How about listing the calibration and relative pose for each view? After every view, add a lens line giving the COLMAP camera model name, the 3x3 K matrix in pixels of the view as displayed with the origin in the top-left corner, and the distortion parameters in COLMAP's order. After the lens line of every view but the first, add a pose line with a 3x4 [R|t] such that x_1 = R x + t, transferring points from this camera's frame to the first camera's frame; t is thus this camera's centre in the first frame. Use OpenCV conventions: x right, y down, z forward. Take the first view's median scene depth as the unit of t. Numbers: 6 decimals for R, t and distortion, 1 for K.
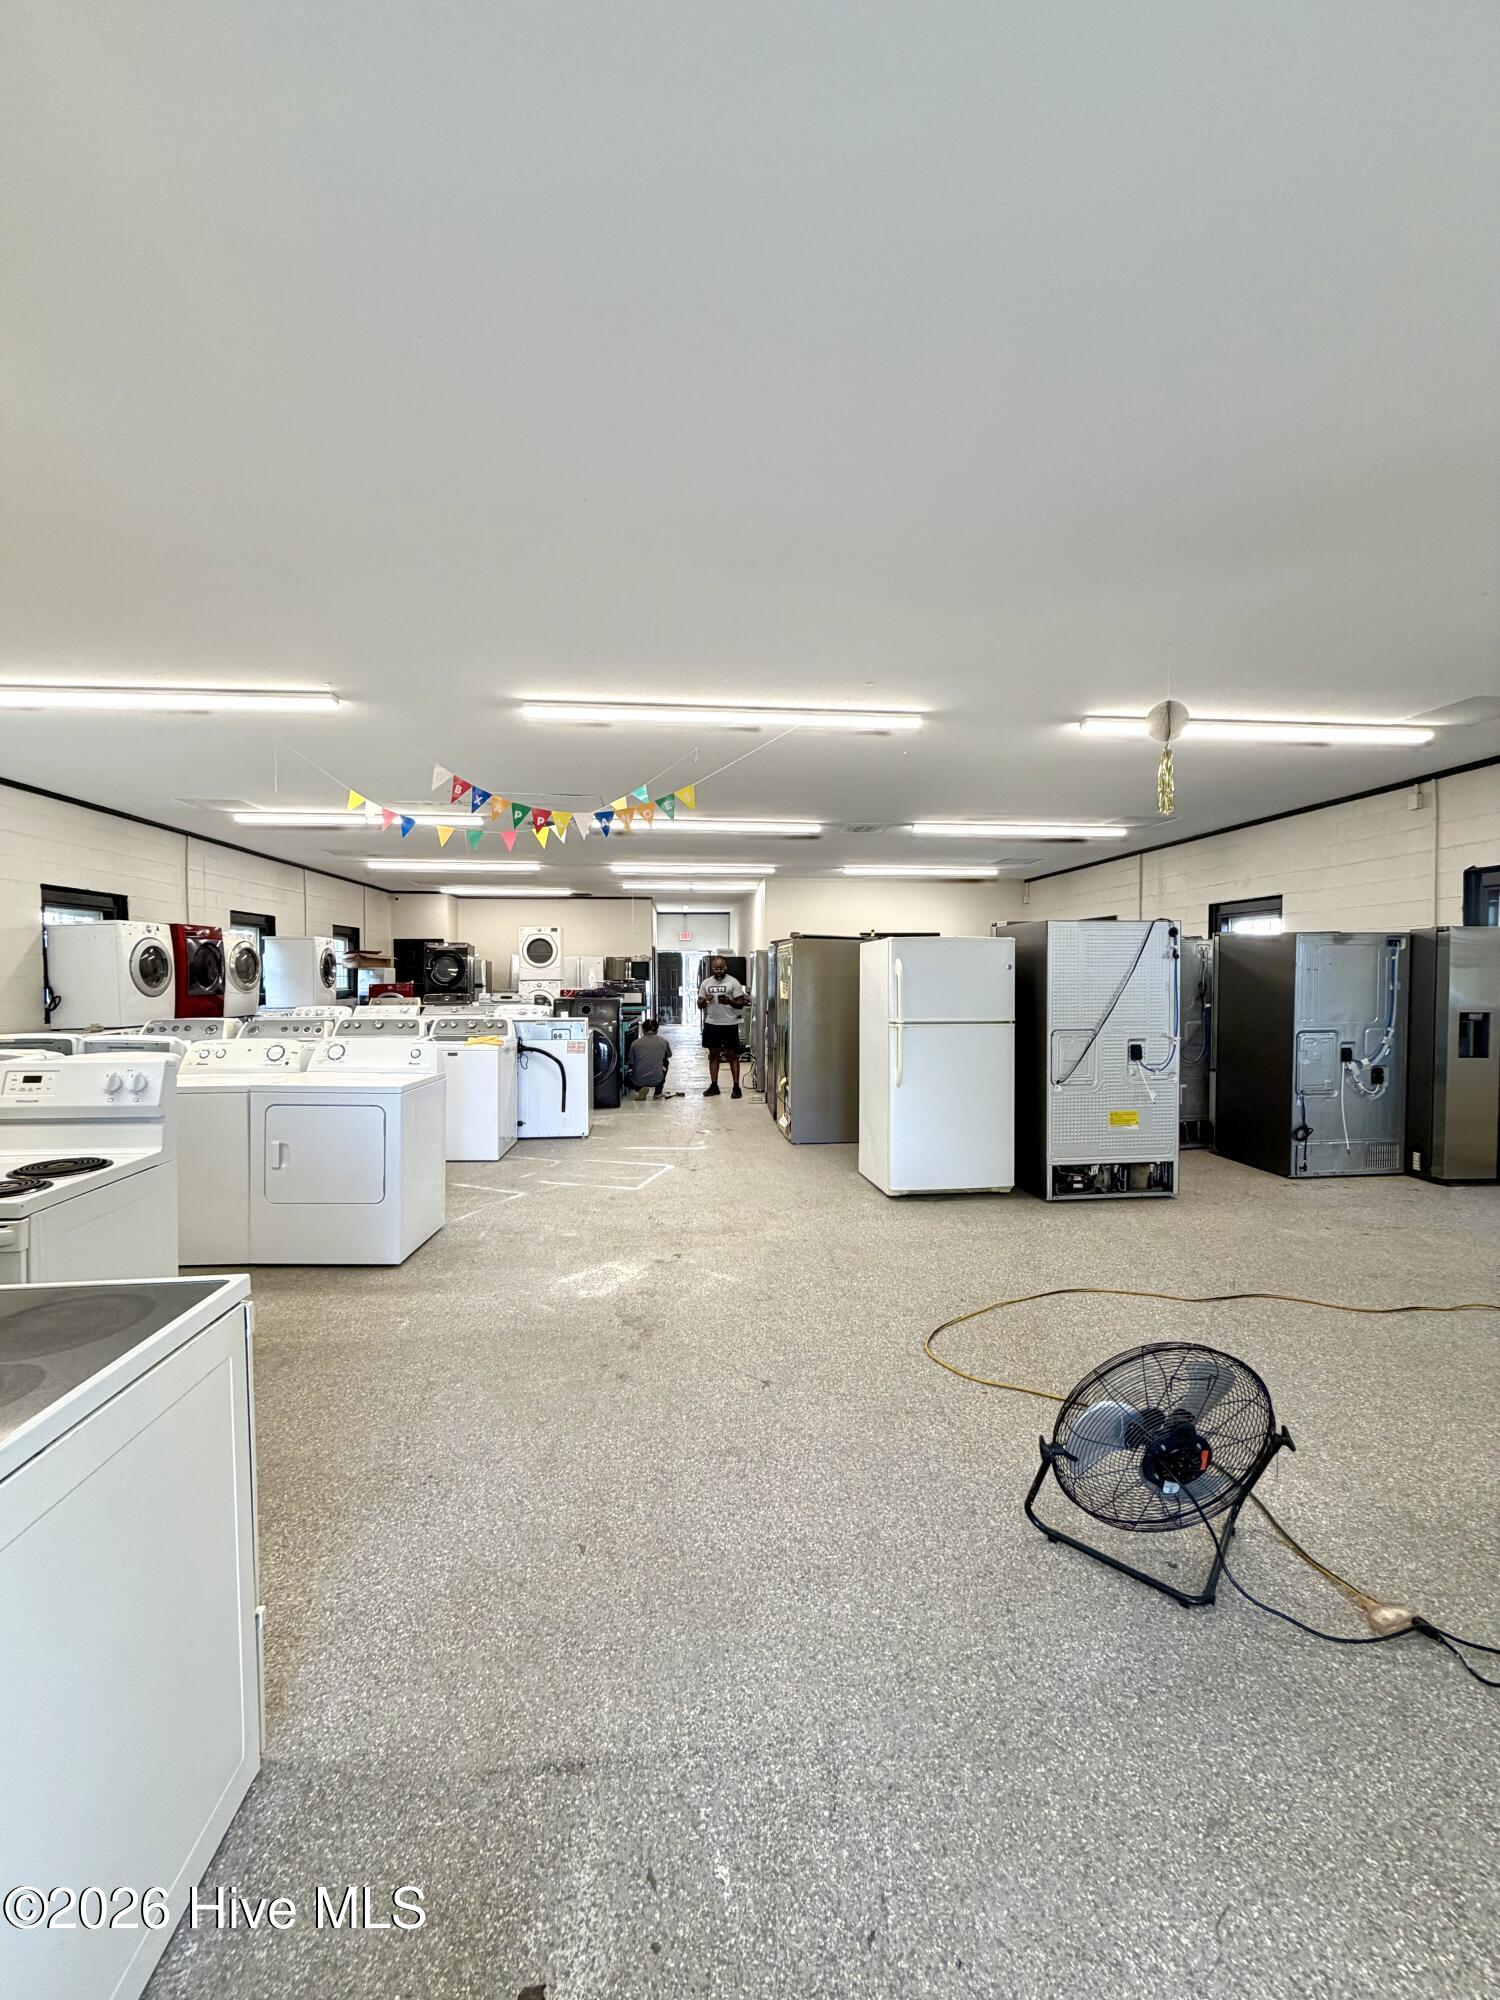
lens RADIAL K [[796.2, 0, 750.0], [0, 796.2, 993.5], [0, 0, 1]] dist [-0.000001, 0.000067]
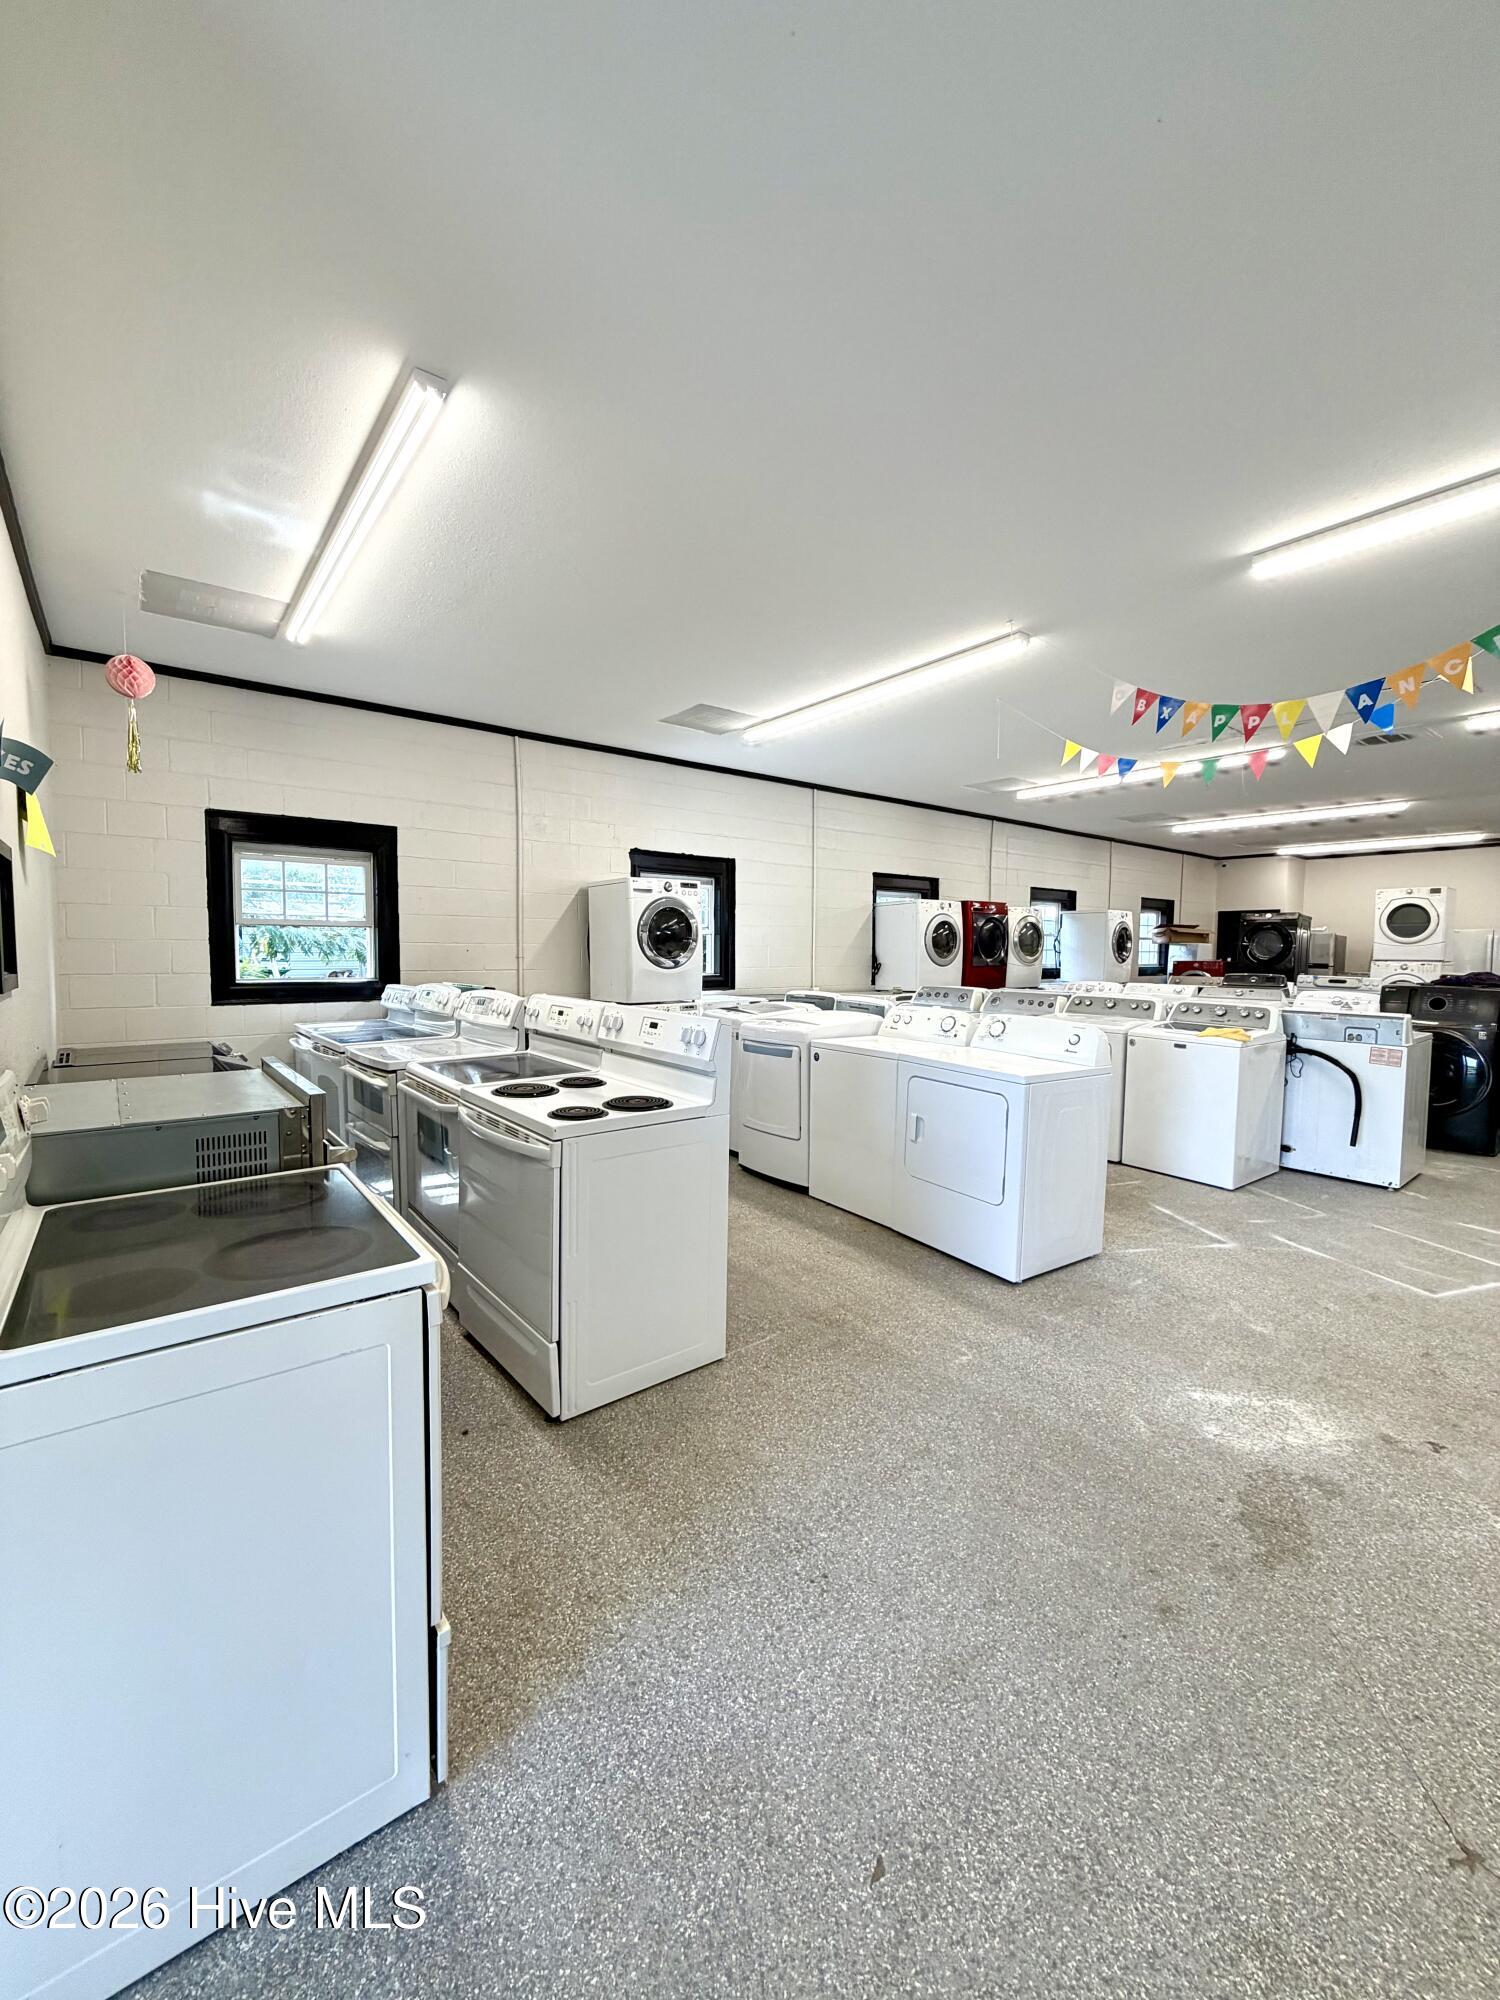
lens RADIAL K [[796.2, 0, 750.0], [0, 796.2, 993.5], [0, 0, 1]] dist [-0.000001, 0.000067]
pose [[0.536644, 0.057076, -0.841876, 0.062578], [-0.033767, 0.998363, 0.046160, 0.000216], [0.843133, 0.003656, 0.537693, 0.173421]]
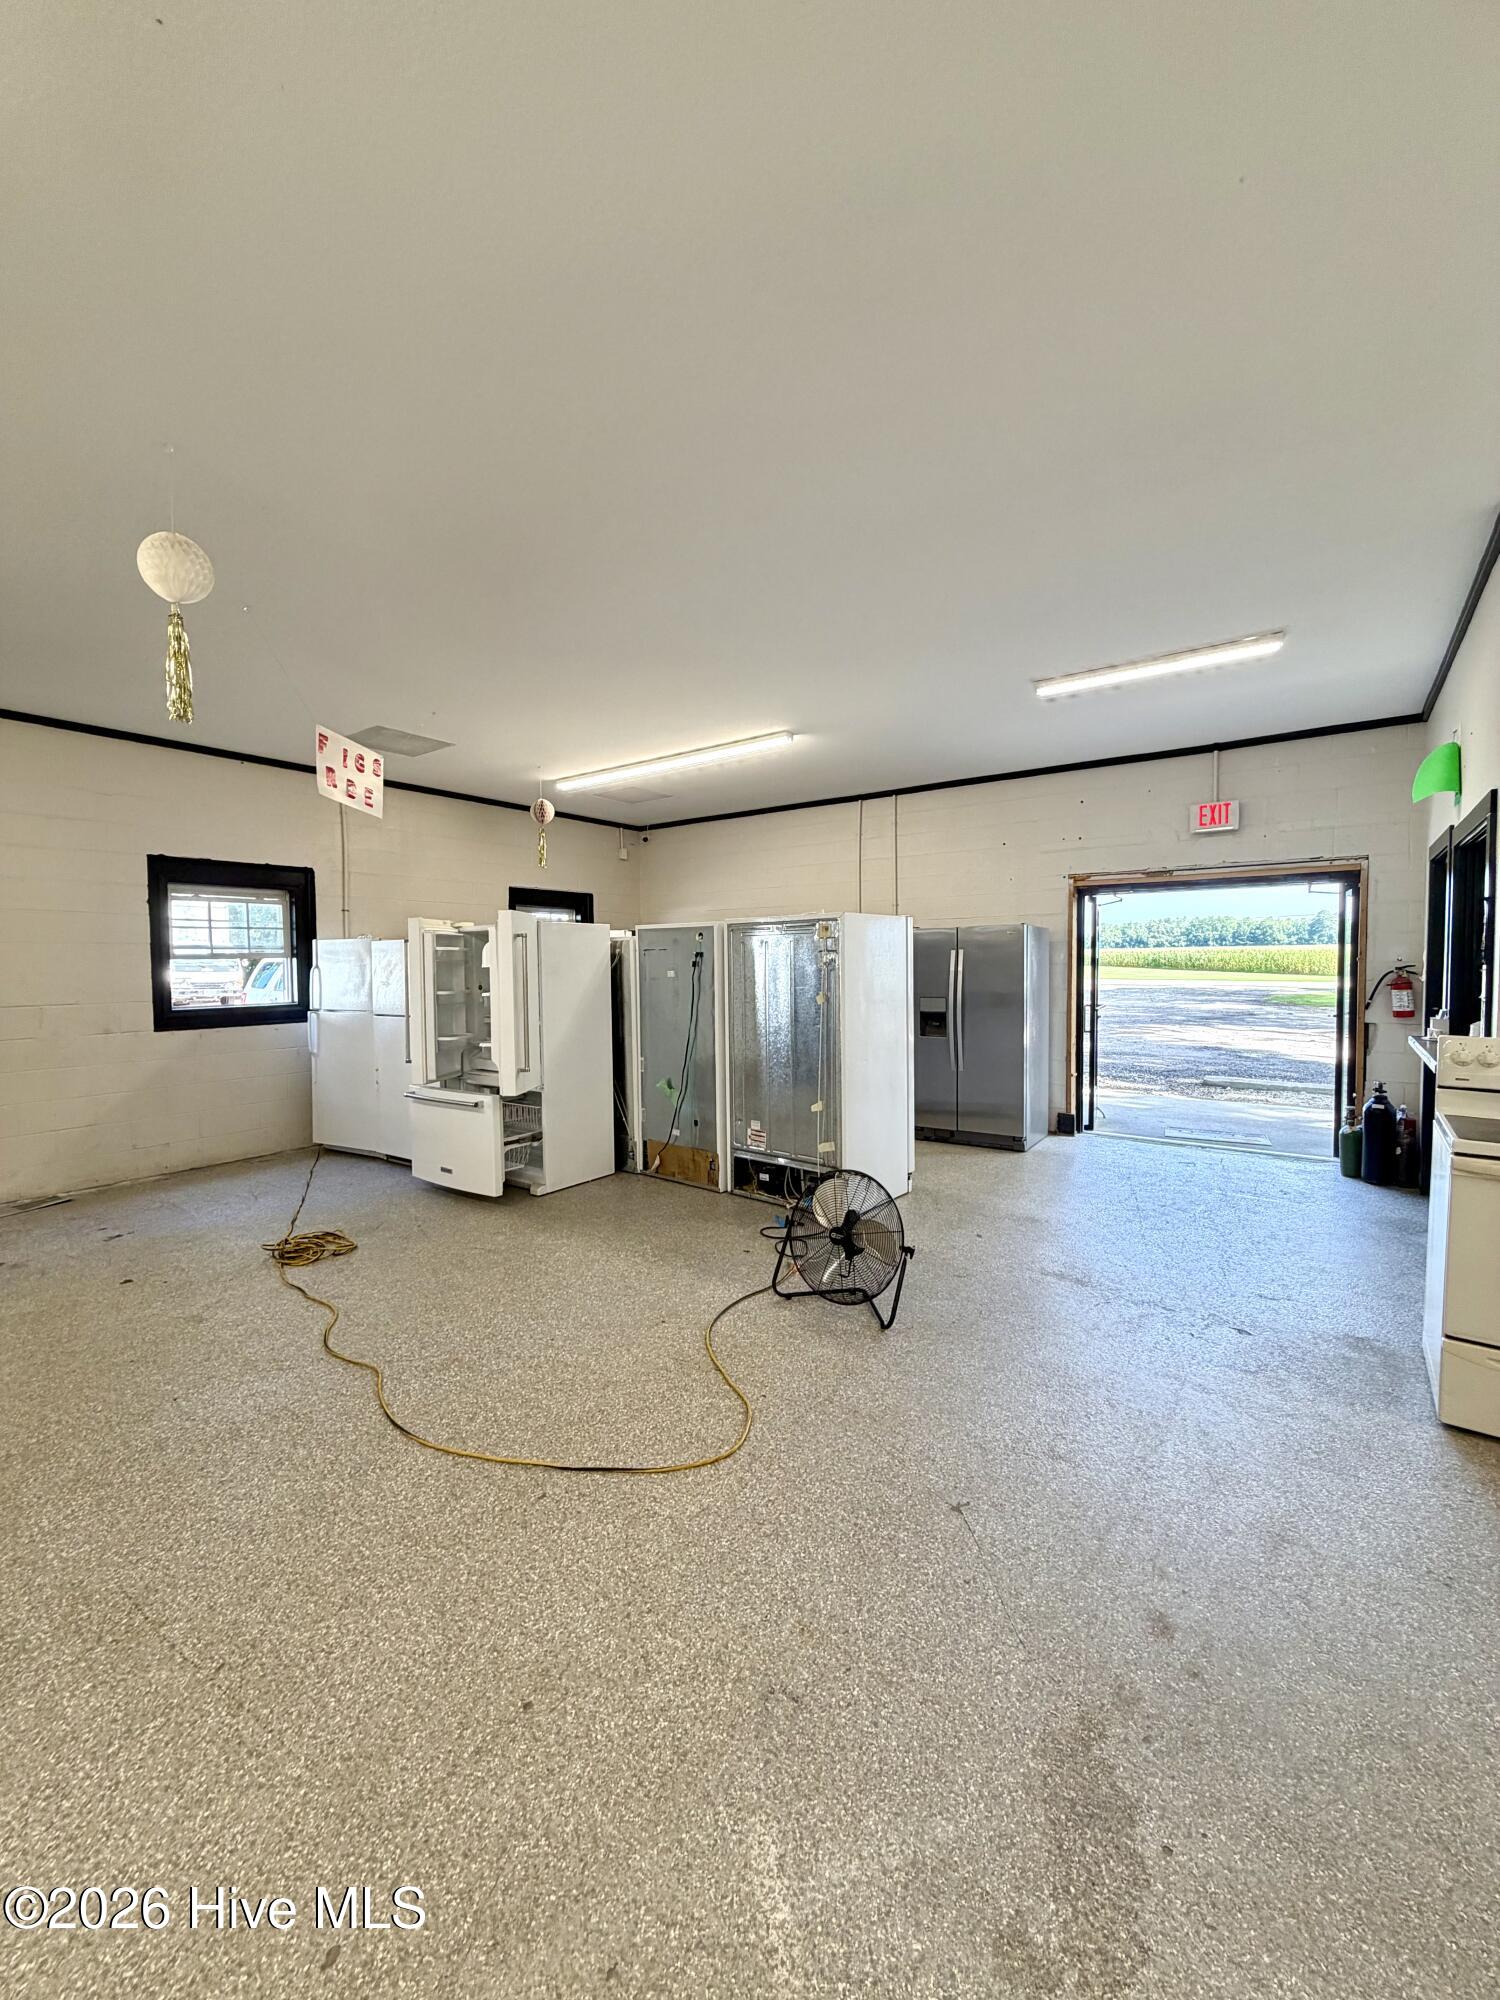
lens RADIAL K [[796.2, 0, 750.0], [0, 796.2, 993.5], [0, 0, 1]] dist [-0.000001, 0.000067]
pose [[-0.745297, -0.019133, 0.666458, -0.135097], [0.029840, 0.997629, 0.062011, -0.021507], [-0.666065, 0.066104, -0.742959, 0.685661]]
